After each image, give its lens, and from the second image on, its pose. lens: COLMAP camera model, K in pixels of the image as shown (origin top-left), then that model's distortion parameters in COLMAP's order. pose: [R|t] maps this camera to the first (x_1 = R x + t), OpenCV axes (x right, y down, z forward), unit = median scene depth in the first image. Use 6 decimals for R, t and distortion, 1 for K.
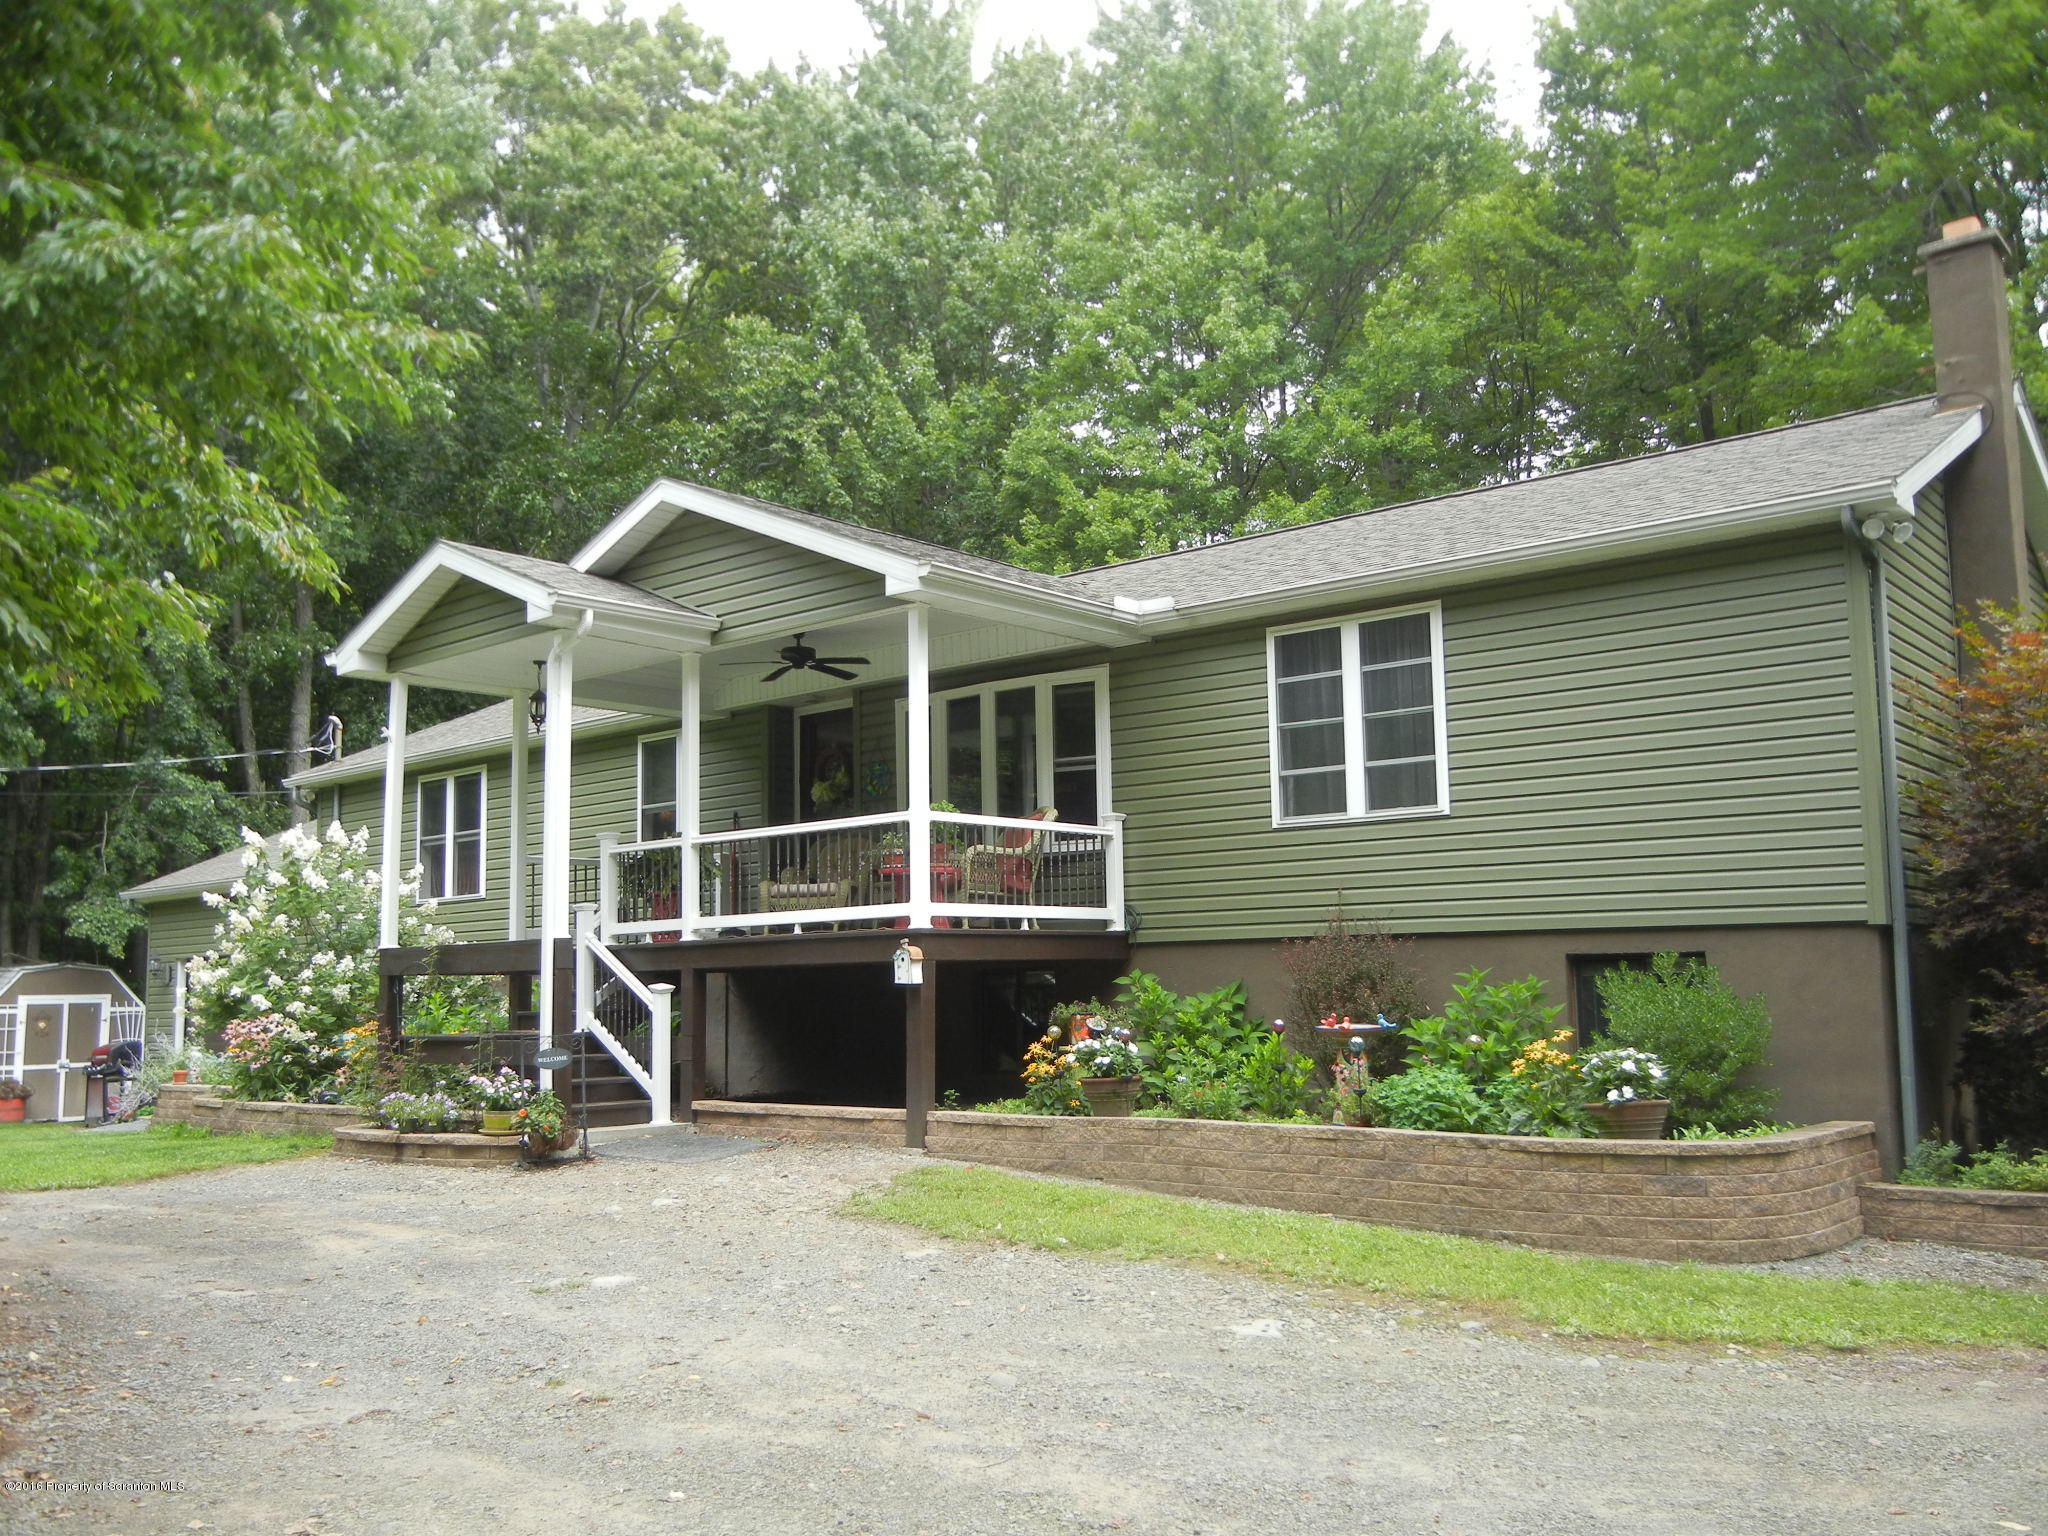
lens RADIAL K [[1748.5, 0, 1027.9], [0, 1748.5, 770.3], [0, 0, 1]] dist [-0.068069, 0.010526]
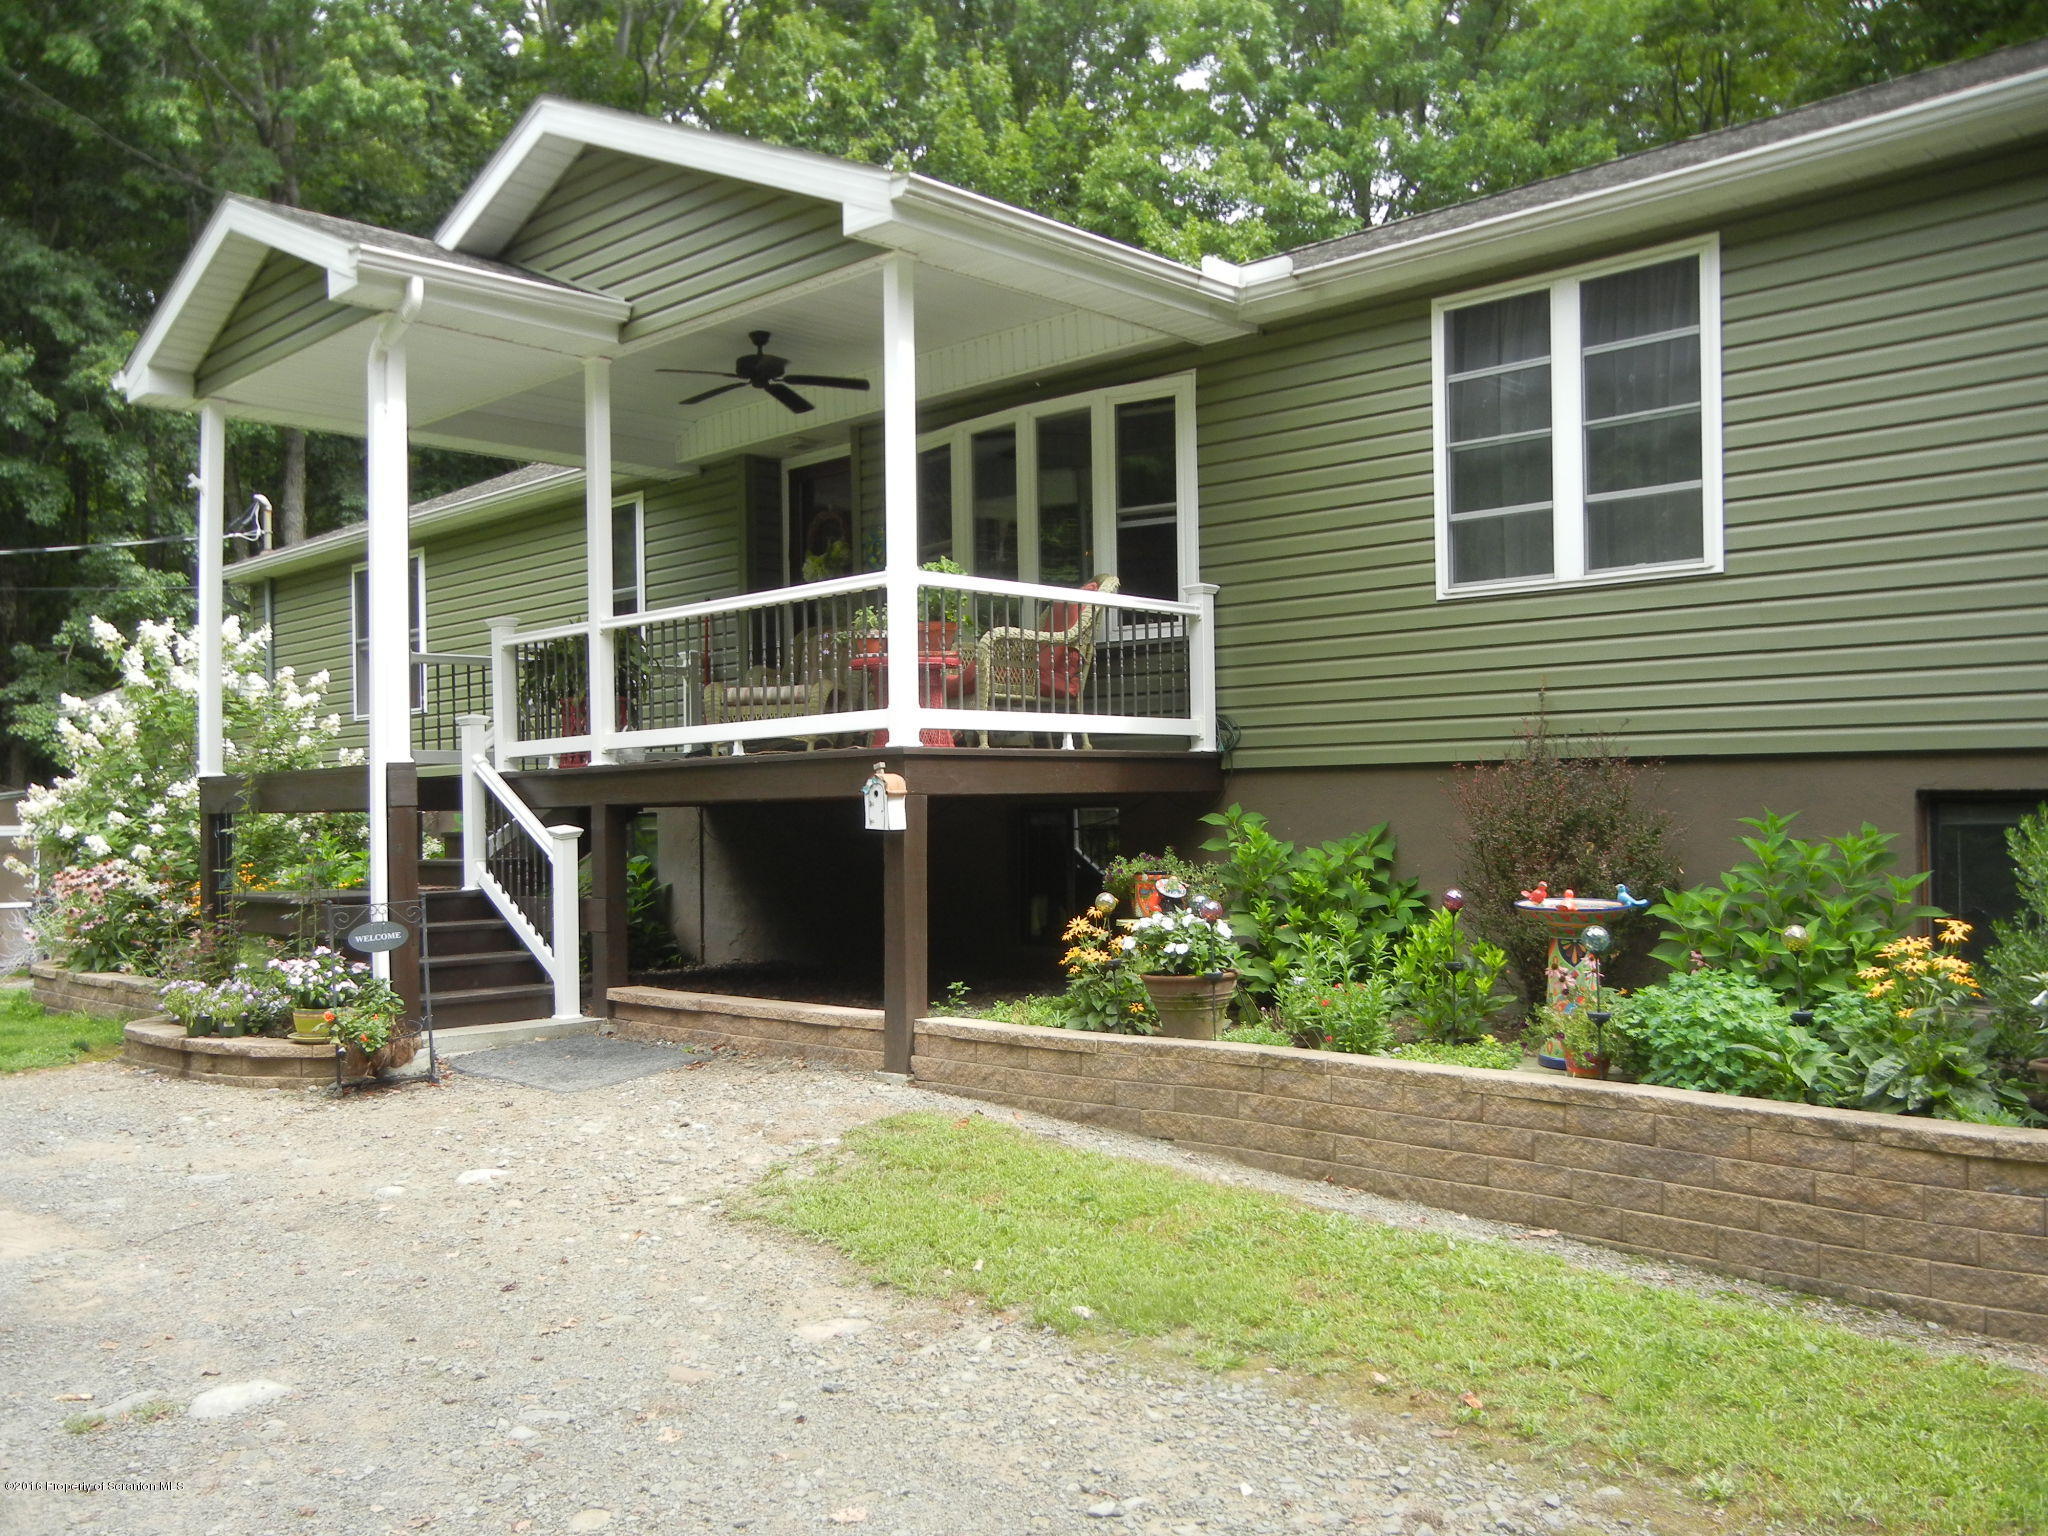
lens RADIAL K [[1750.4, 0, 977.5], [0, 1750.4, 765.1], [0, 0, 1]] dist [-0.014019, -0.002726]
pose [[0.996044, 0.001140, -0.088857, 0.024655], [0.007649, 0.995107, 0.098510, 0.030059], [0.088535, -0.098800, 0.991161, 0.322946]]
